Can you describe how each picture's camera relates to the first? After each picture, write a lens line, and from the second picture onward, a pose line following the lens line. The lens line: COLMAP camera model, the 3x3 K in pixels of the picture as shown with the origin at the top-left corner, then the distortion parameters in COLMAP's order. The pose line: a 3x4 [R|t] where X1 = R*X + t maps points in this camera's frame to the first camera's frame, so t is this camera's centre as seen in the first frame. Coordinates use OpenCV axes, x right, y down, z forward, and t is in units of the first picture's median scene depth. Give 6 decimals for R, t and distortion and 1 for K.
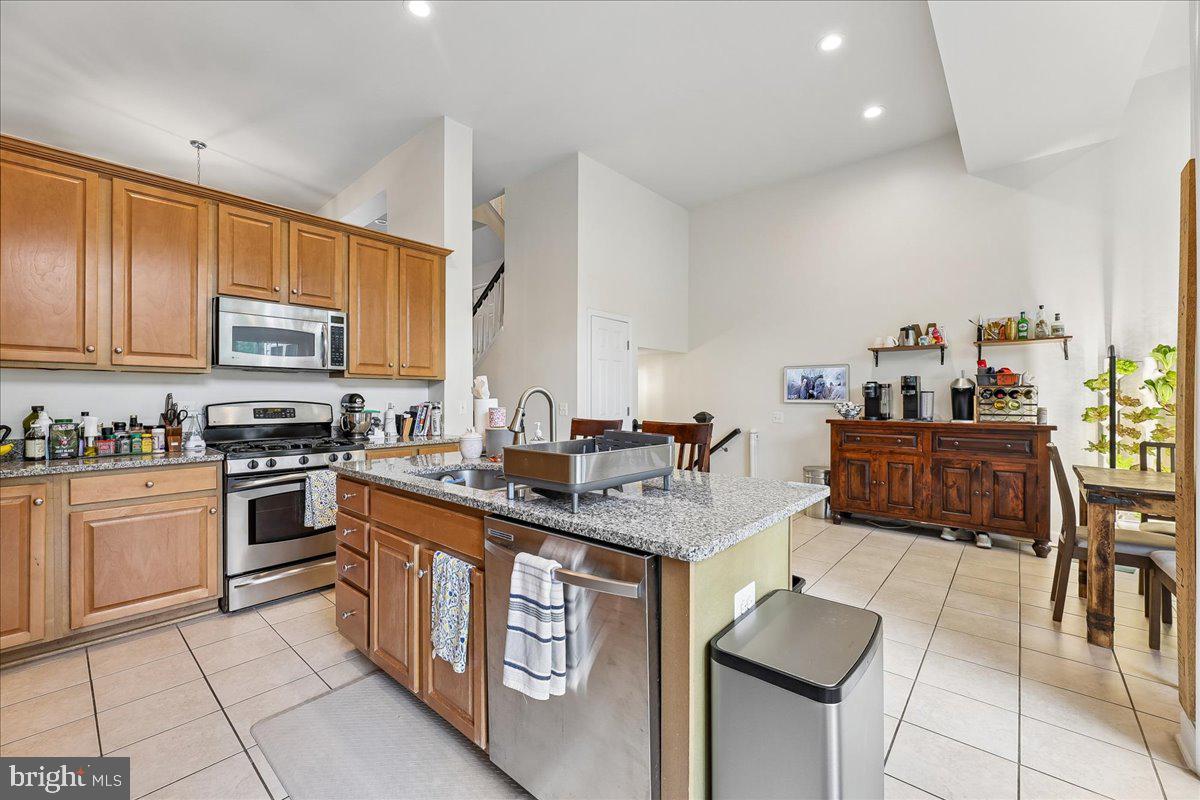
lens RADIAL K [[487.7, 0, 600.0], [0, 487.7, 399.6], [0, 0, 1]] dist [-0.007389, 0.001354]
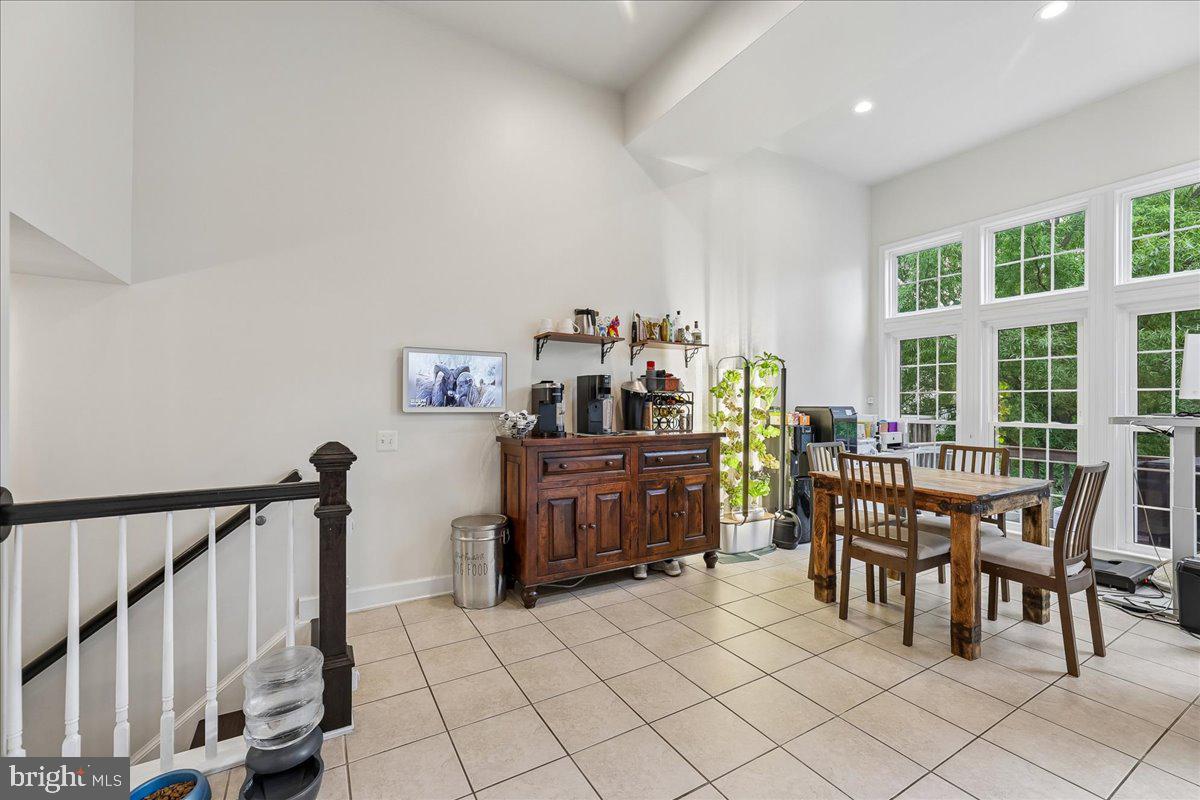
lens RADIAL K [[487.7, 0, 593.3], [0, 487.7, 403.6], [0, 0, 1]] dist [-0.007389, 0.001354]
pose [[0.334440, 0.003444, 0.942411, -0.074689], [0.003720, 0.999981, -0.004974, -0.000726], [-0.942410, 0.005170, 0.334421, 0.722338]]
